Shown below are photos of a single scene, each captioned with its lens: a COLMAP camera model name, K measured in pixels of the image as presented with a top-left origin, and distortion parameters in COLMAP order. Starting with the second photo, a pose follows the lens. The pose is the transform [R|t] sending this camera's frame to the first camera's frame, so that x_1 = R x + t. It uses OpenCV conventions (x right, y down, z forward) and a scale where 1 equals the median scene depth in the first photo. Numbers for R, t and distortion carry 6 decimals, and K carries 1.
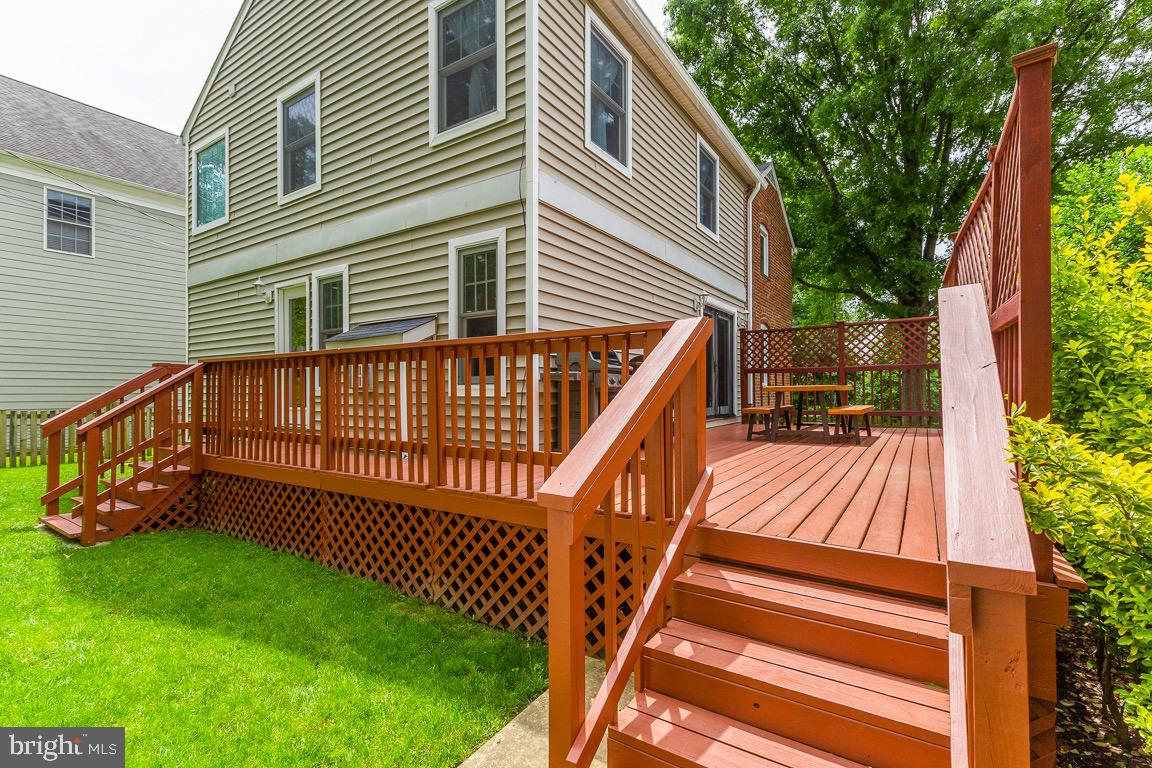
lens RADIAL K [[525.4, 0, 574.9], [0, 525.4, 389.0], [0, 0, 1]] dist [0.001547, -0.000275]
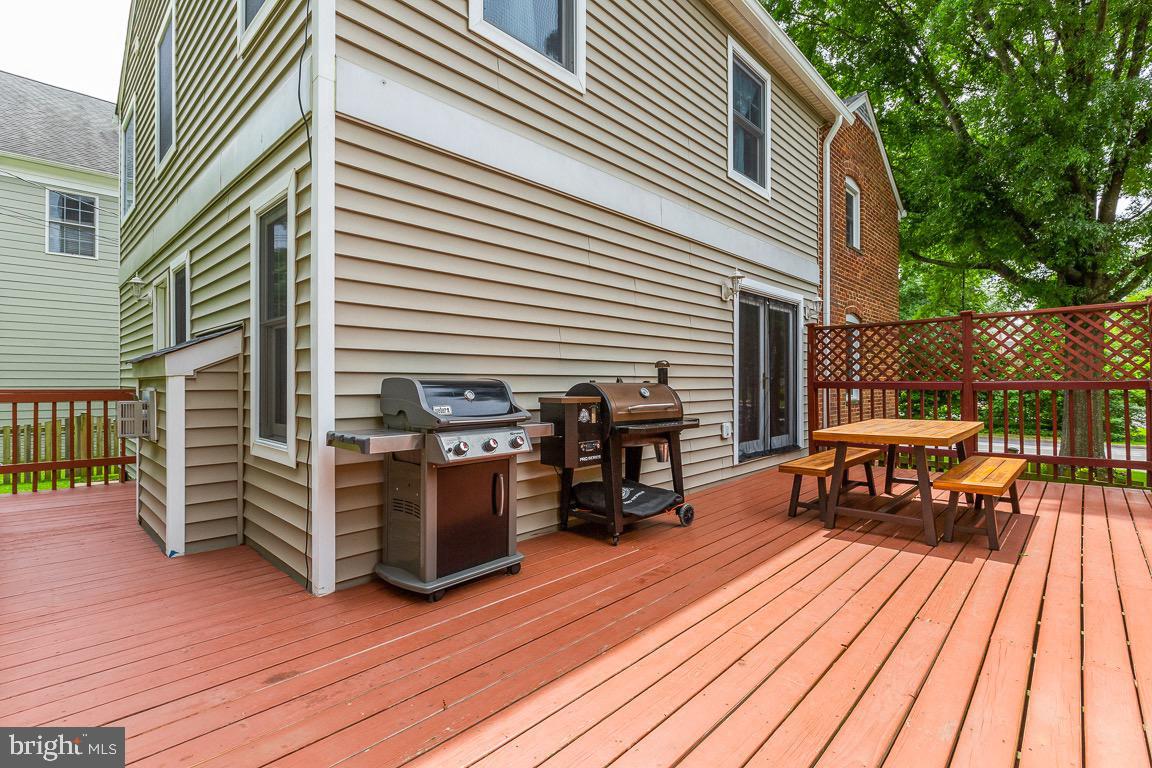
lens RADIAL K [[529.2, 0, 578.2], [0, 529.2, 379.6], [0, 0, 1]] dist [-0.006216, -0.001079]
pose [[0.984204, 0.002124, -0.177026, 0.134470], [-0.001401, 0.999990, 0.004208, -0.041907], [0.177033, -0.003893, 0.984197, 0.247117]]
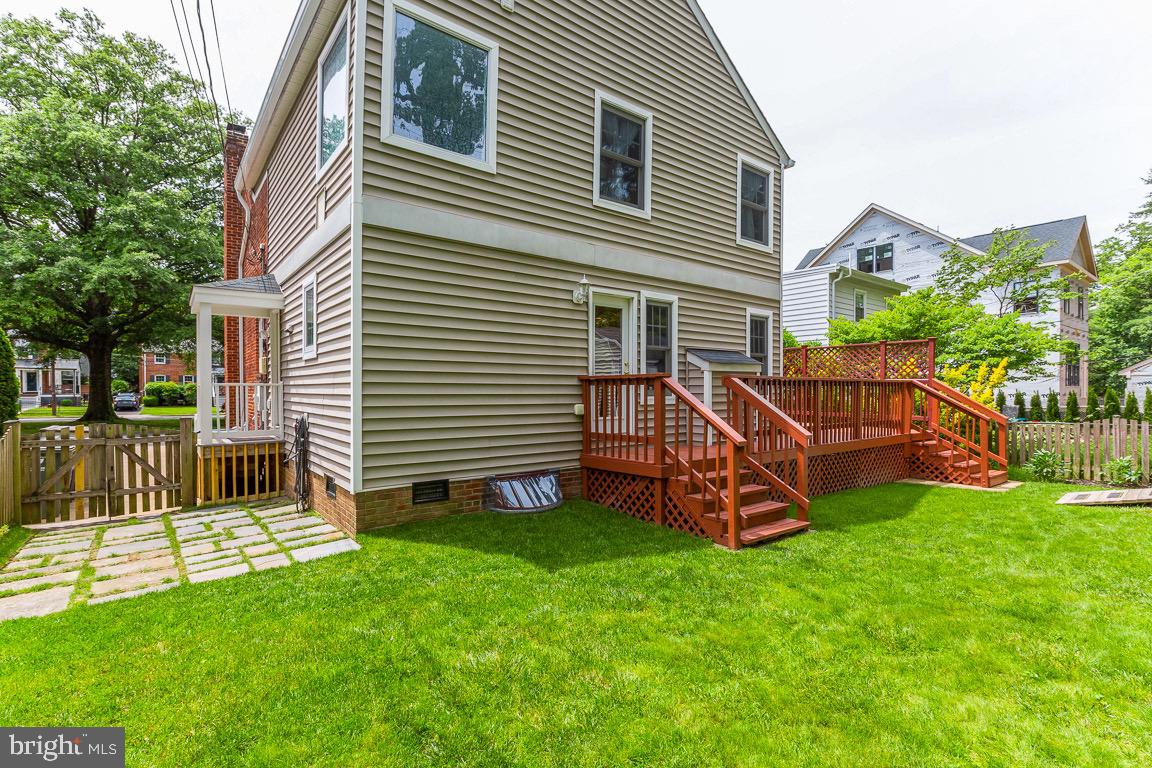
lens RADIAL K [[525.4, 0, 573.6], [0, 525.4, 392.2], [0, 0, 1]] dist [0.001547, -0.000275]
pose [[0.326521, -0.013837, 0.945089, -1.077941], [-0.020093, 0.999565, 0.021576, -0.020101], [-0.944976, -0.026034, 0.326101, 0.519271]]
